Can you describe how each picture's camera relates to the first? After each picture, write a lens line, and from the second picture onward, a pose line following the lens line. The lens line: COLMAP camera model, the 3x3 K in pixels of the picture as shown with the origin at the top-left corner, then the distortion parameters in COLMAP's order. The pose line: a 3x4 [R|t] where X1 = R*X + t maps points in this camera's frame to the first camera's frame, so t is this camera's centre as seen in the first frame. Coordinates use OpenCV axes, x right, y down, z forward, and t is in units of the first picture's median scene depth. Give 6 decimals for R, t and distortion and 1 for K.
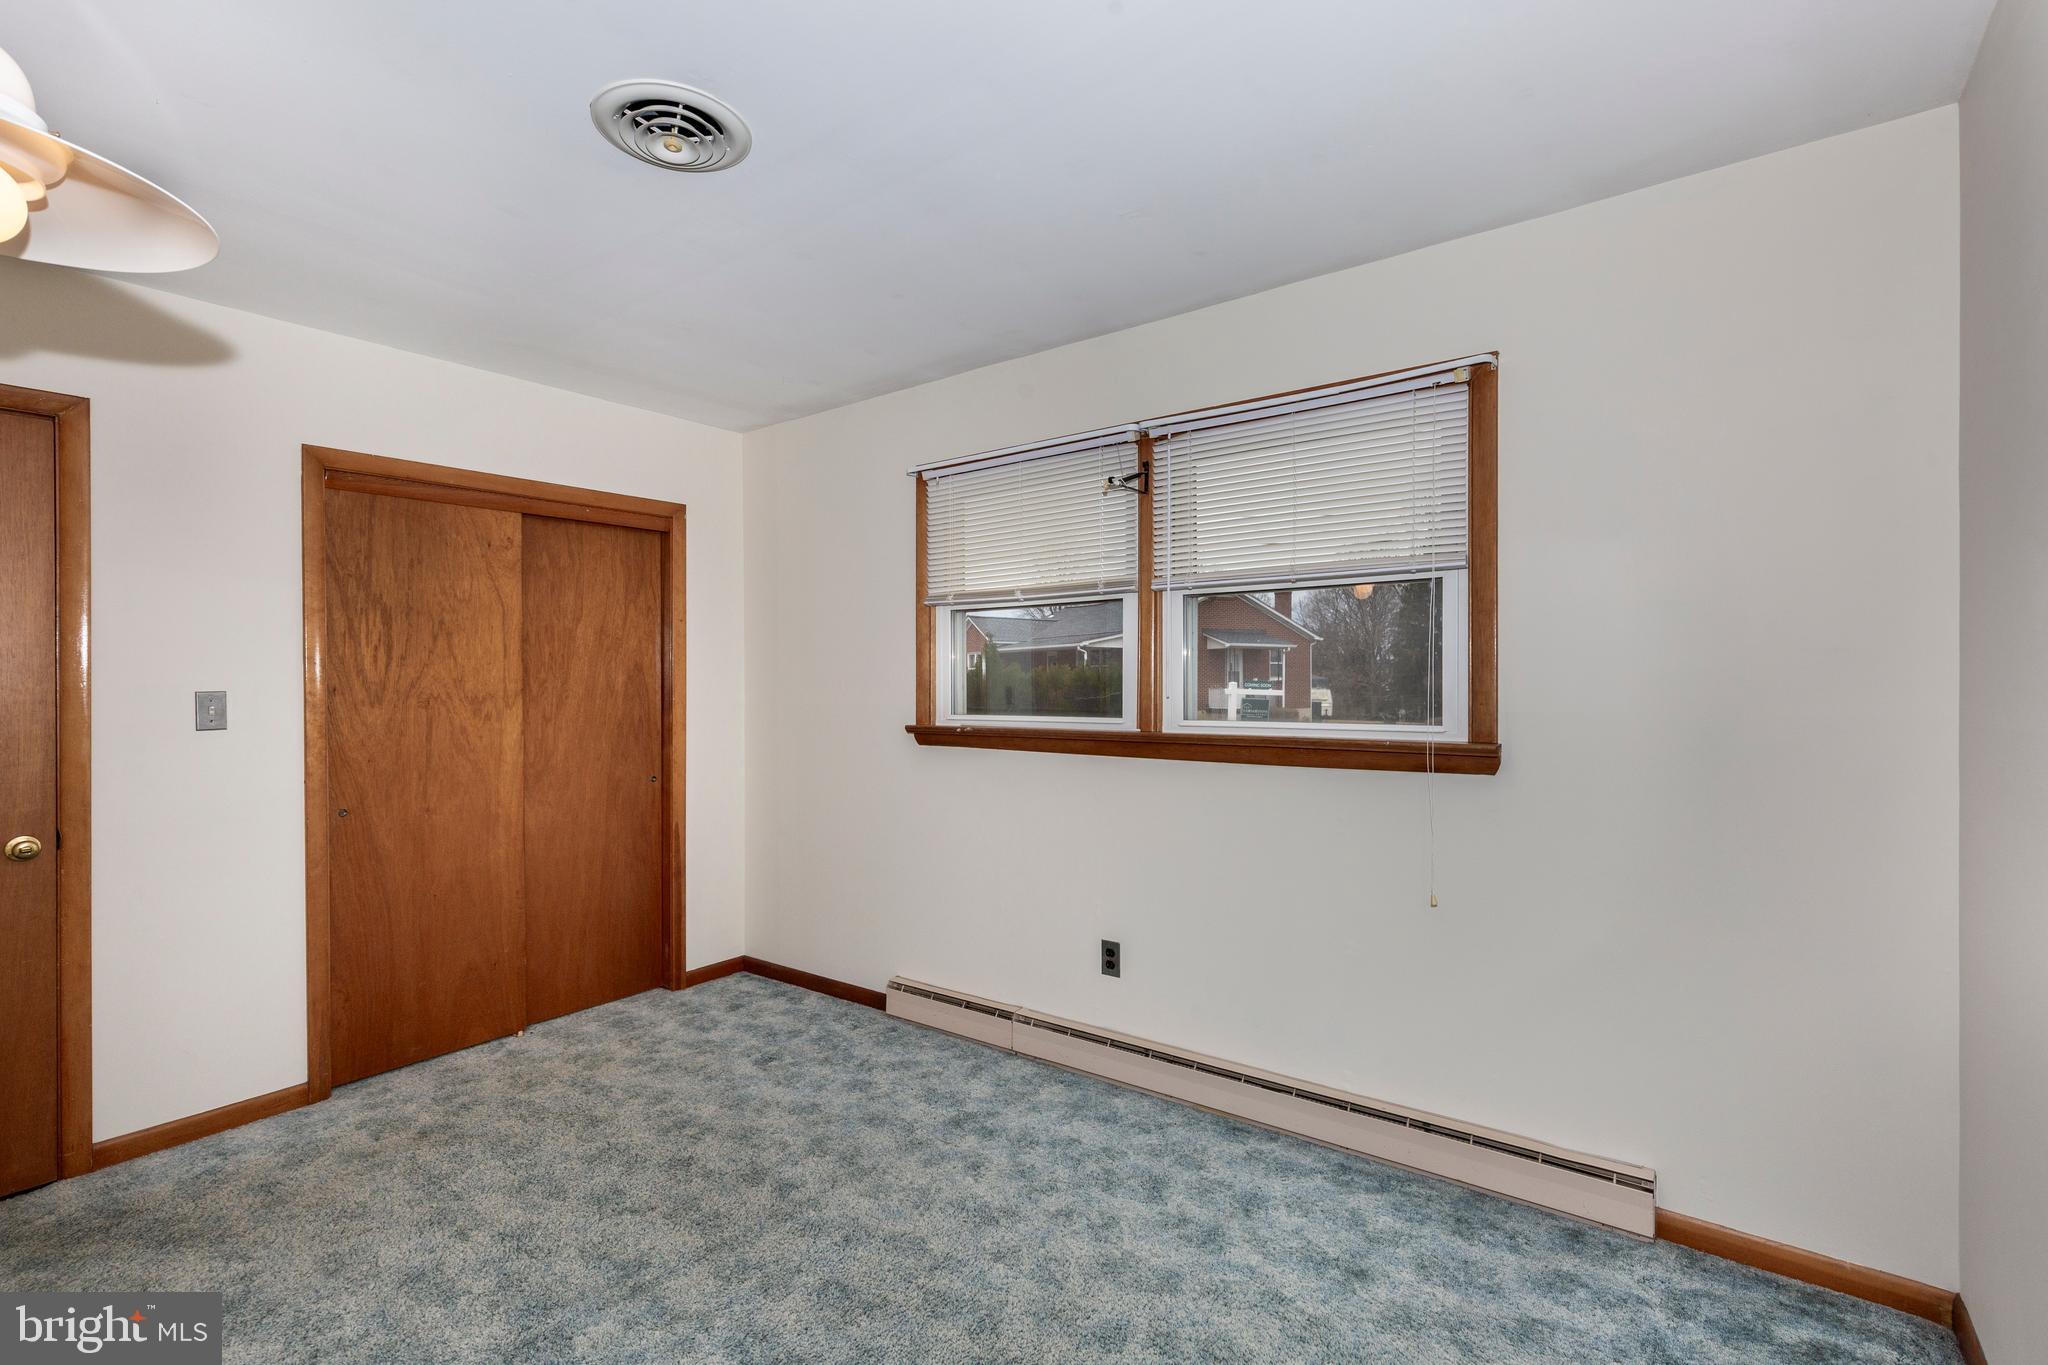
lens RADIAL K [[907.9, 0, 1004.9], [0, 907.9, 682.1], [0, 0, 1]] dist [0.007616, -0.000130]
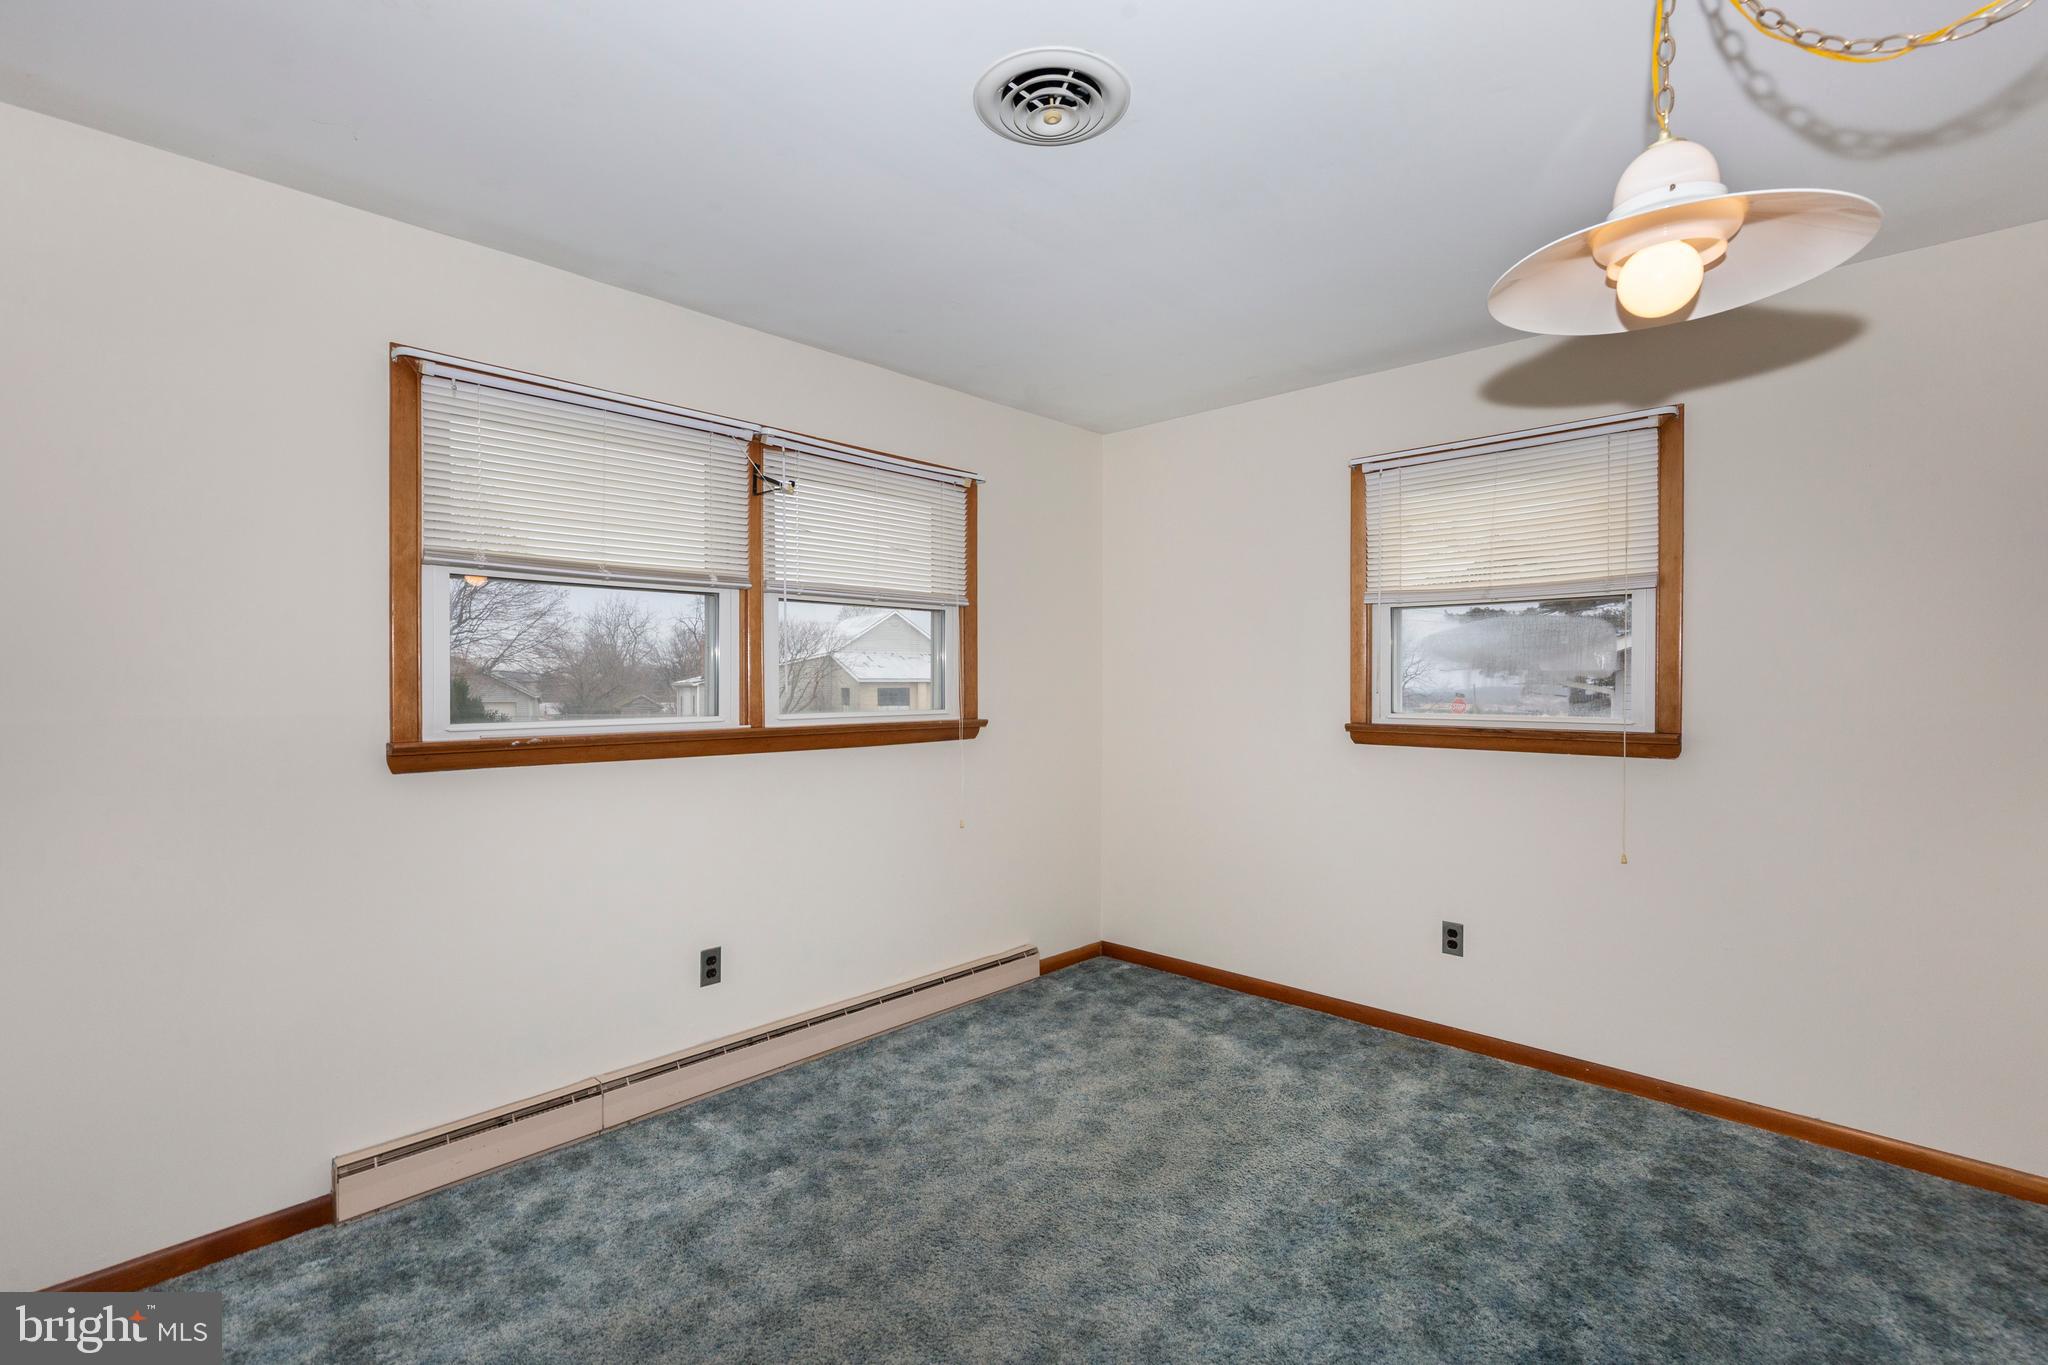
lens RADIAL K [[950.6, 0, 986.0], [0, 950.6, 687.5], [0, 0, 1]] dist [0.004068, -0.000100]
pose [[0.128401, 0.001764, 0.991721, -1.030715], [0.003581, 0.999991, -0.002242, 0.015349], [-0.991716, 0.003839, 0.128394, 0.711980]]
